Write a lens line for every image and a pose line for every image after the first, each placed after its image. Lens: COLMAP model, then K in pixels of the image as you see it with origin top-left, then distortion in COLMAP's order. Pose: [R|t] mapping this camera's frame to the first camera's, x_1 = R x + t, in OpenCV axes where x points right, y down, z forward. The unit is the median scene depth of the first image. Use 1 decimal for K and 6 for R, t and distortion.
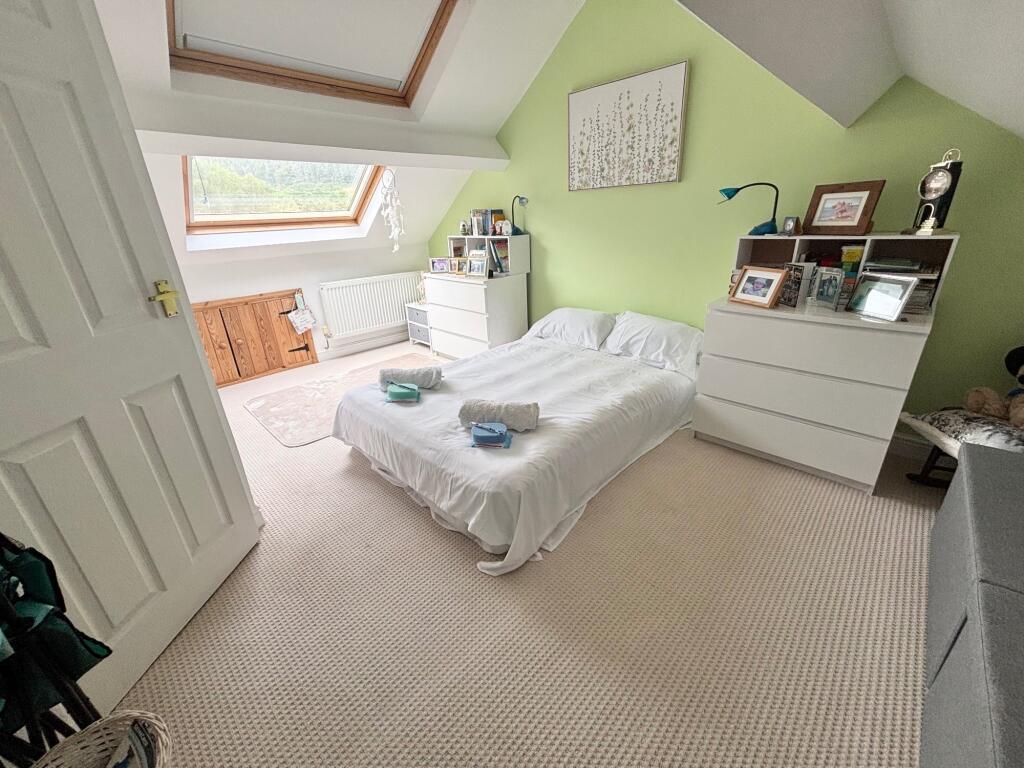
lens RADIAL K [[410.2, 0, 511.1], [0, 410.2, 385.1], [0, 0, 1]] dist [-0.004382, 0.000583]
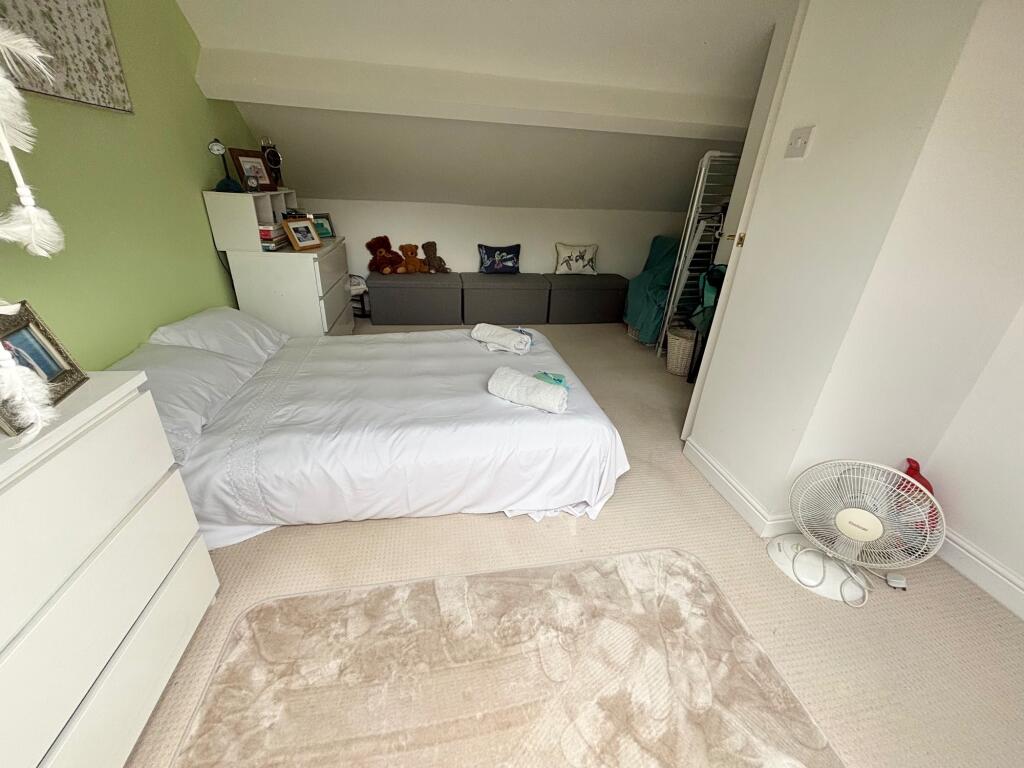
lens RADIAL K [[410.2, 0, 511.7], [0, 410.2, 382.8], [0, 0, 1]] dist [-0.004382, 0.000583]
pose [[-0.806004, -0.263567, 0.529991, -0.542226], [0.202739, 0.718302, 0.665537, -0.478247], [-0.556107, 0.643875, -0.525519, 1.234204]]
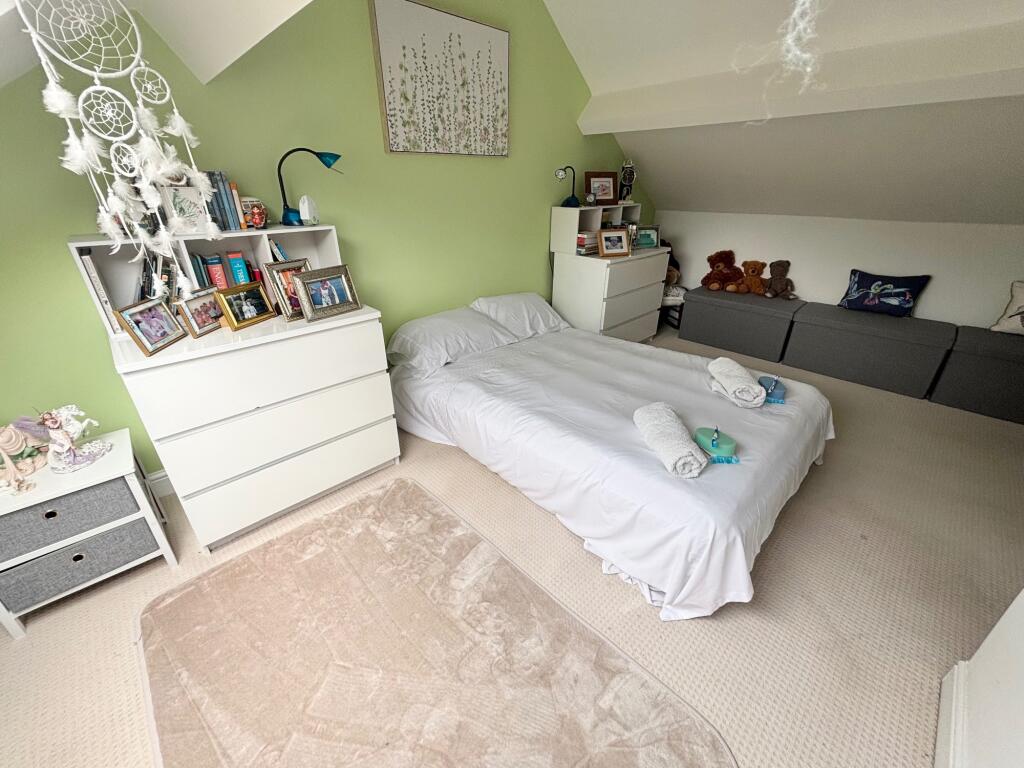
lens RADIAL K [[410.2, 0, 508.9], [0, 410.2, 382.5], [0, 0, 1]] dist [-0.004382, 0.000583]
pose [[0.040414, -0.405380, 0.913255, -0.706955], [0.382666, 0.850595, 0.360632, -0.370909], [-0.923002, 0.334897, 0.189501, 0.948978]]
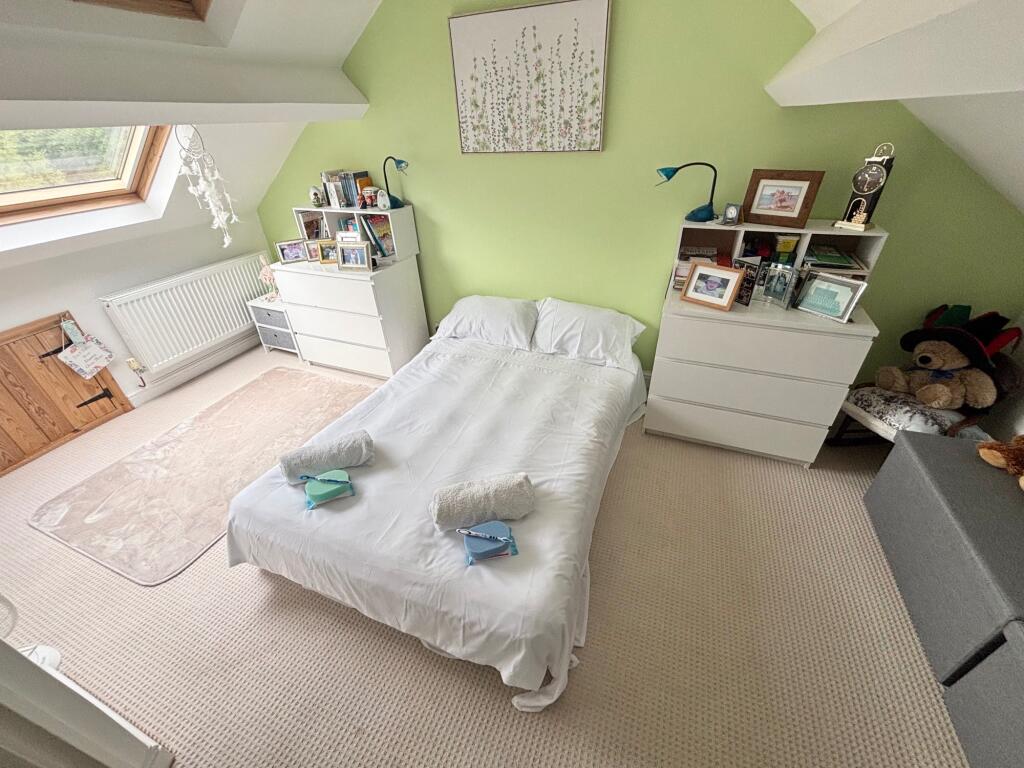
lens RADIAL K [[410.2, 0, 510.4], [0, 410.2, 383.6], [0, 0, 1]] dist [-0.004382, 0.000583]
pose [[0.925852, -0.199318, 0.321045, -0.134436], [0.142576, 0.971044, 0.191692, -0.207103], [-0.349957, -0.131705, 0.927461, 0.198402]]
